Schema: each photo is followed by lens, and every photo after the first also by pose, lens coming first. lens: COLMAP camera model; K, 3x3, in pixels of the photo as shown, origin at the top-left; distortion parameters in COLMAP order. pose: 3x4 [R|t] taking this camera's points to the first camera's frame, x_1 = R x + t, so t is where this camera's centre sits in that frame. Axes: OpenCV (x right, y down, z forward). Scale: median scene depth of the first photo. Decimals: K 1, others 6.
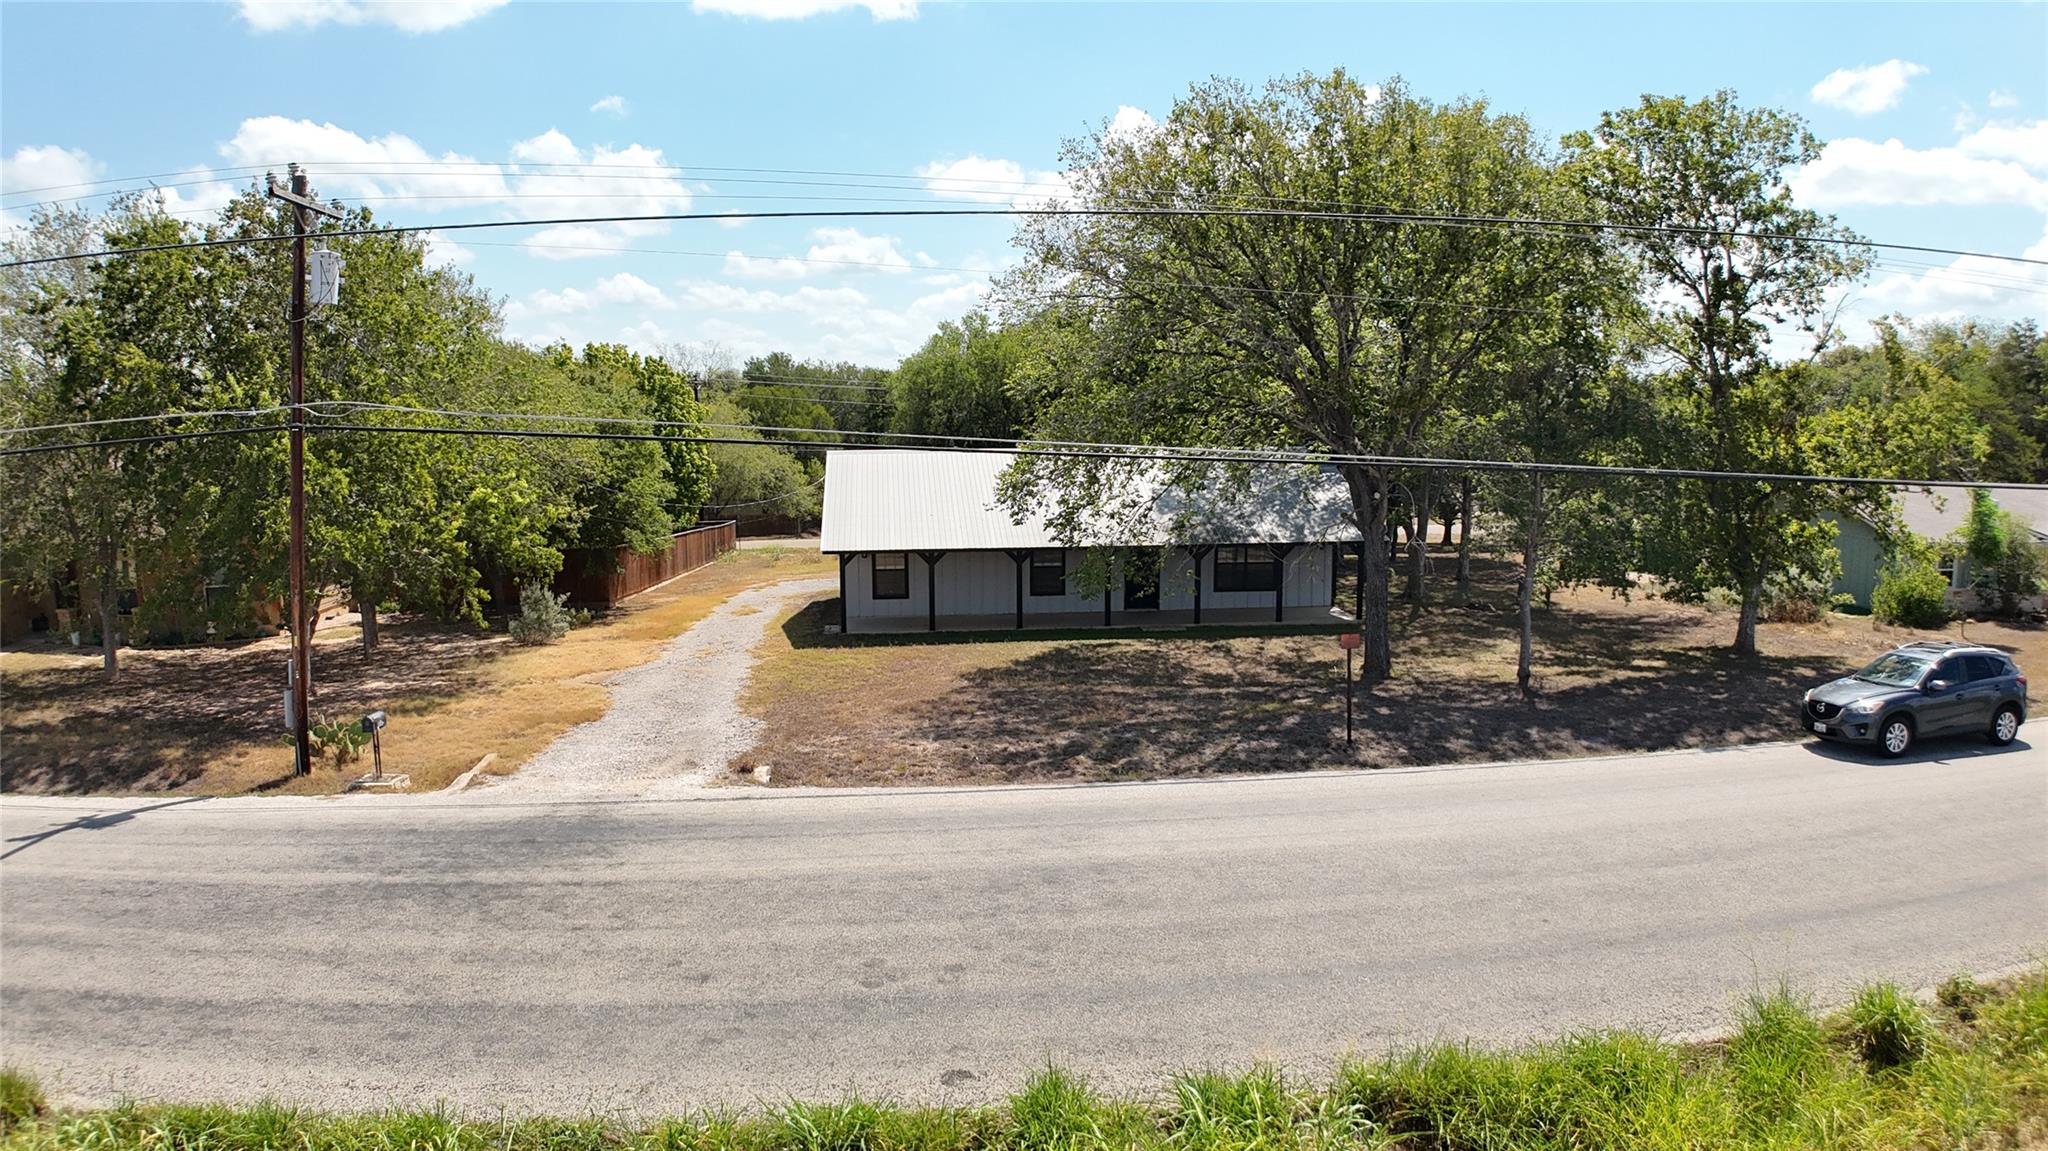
lens RADIAL K [[1290.0, 0, 1009.7], [0, 1290.0, 575.6], [0, 0, 1]] dist [-0.206469, 0.035918]
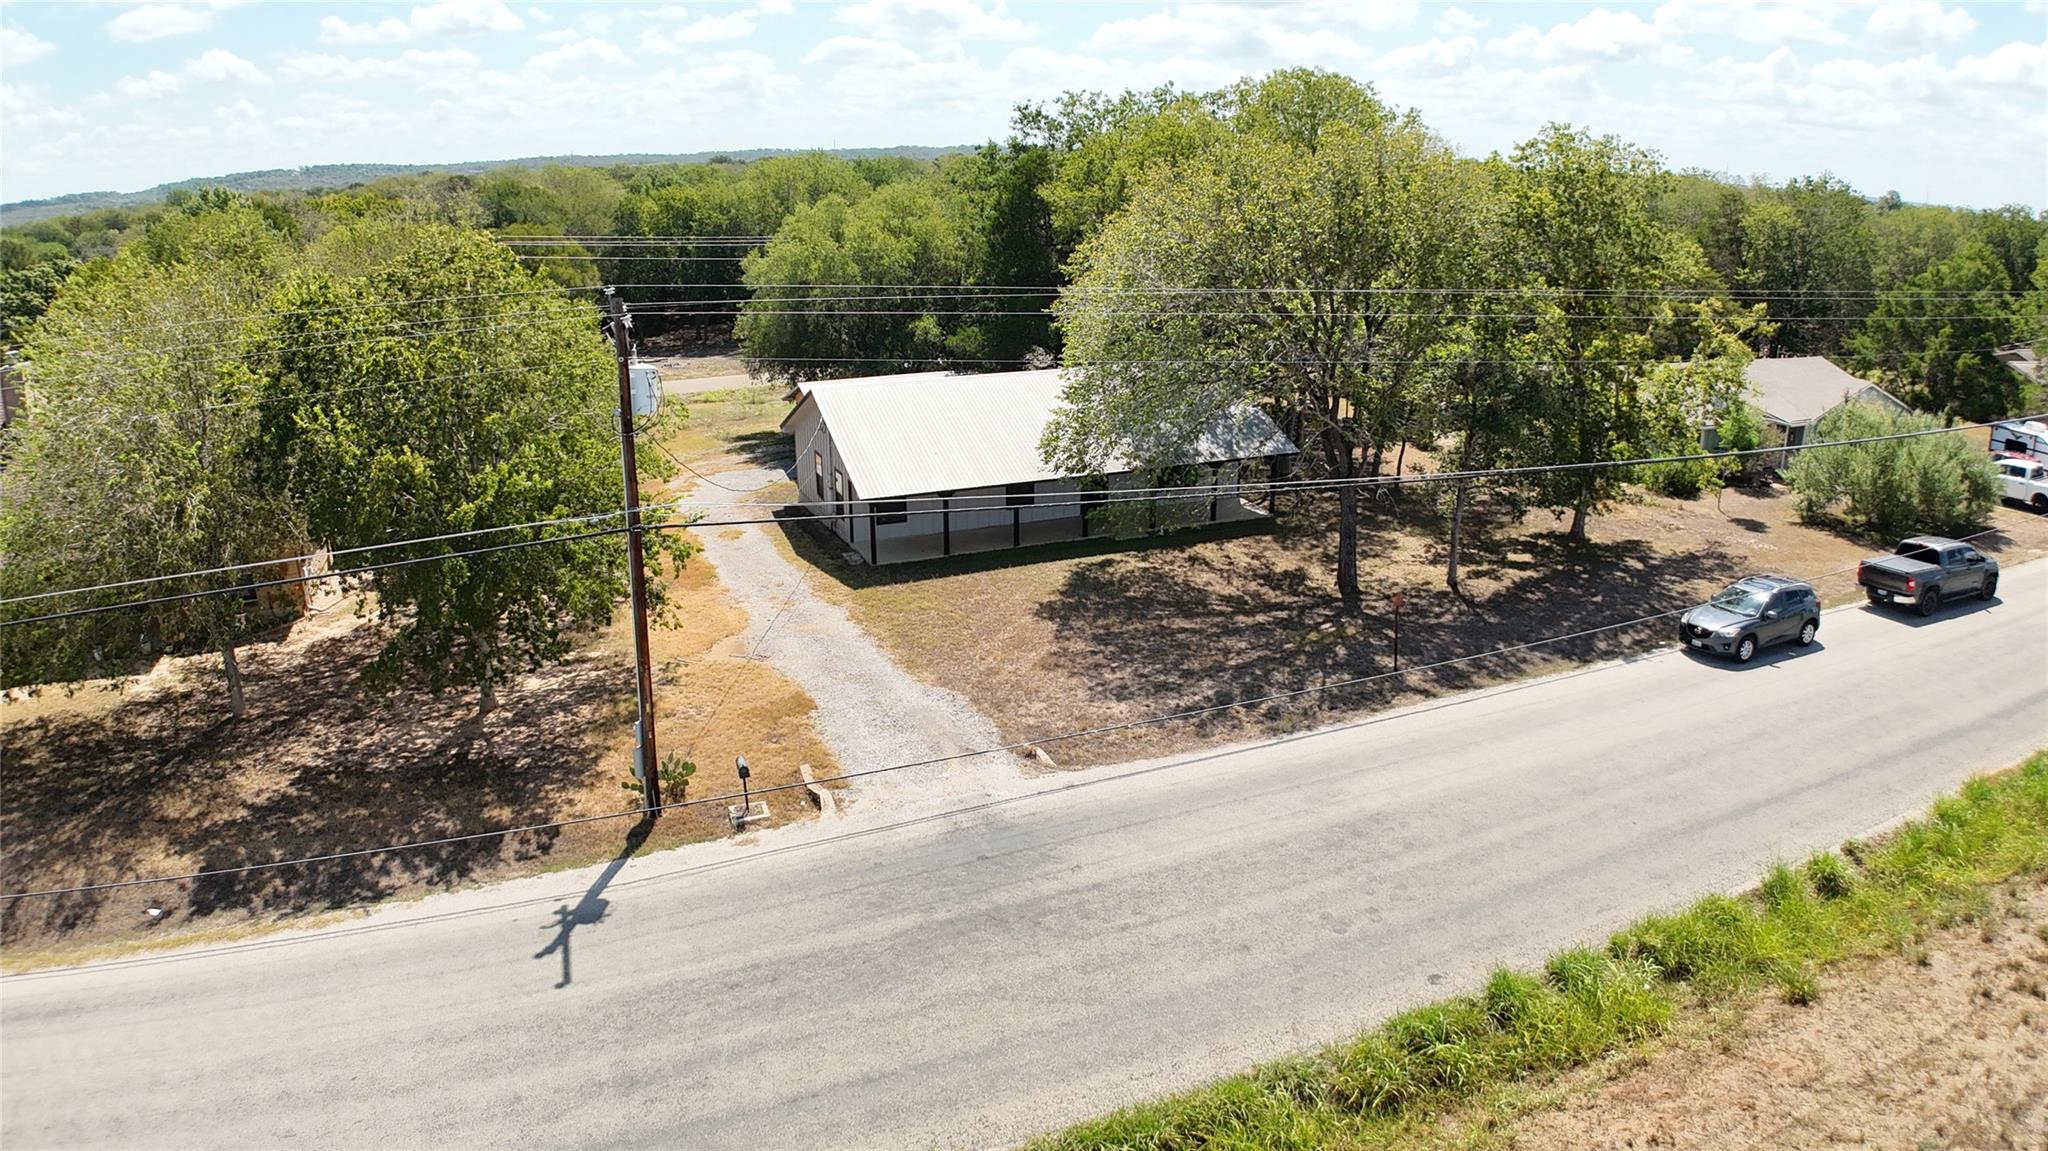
lens RADIAL K [[1290.0, 0, 1009.7], [0, 1290.0, 575.6], [0, 0, 1]] dist [-0.206469, 0.035918]
pose [[0.961658, -0.090621, 0.258848, -0.588144], [0.040718, 0.980548, 0.192008, -0.305408], [-0.271213, -0.174106, 0.946642, -0.241764]]
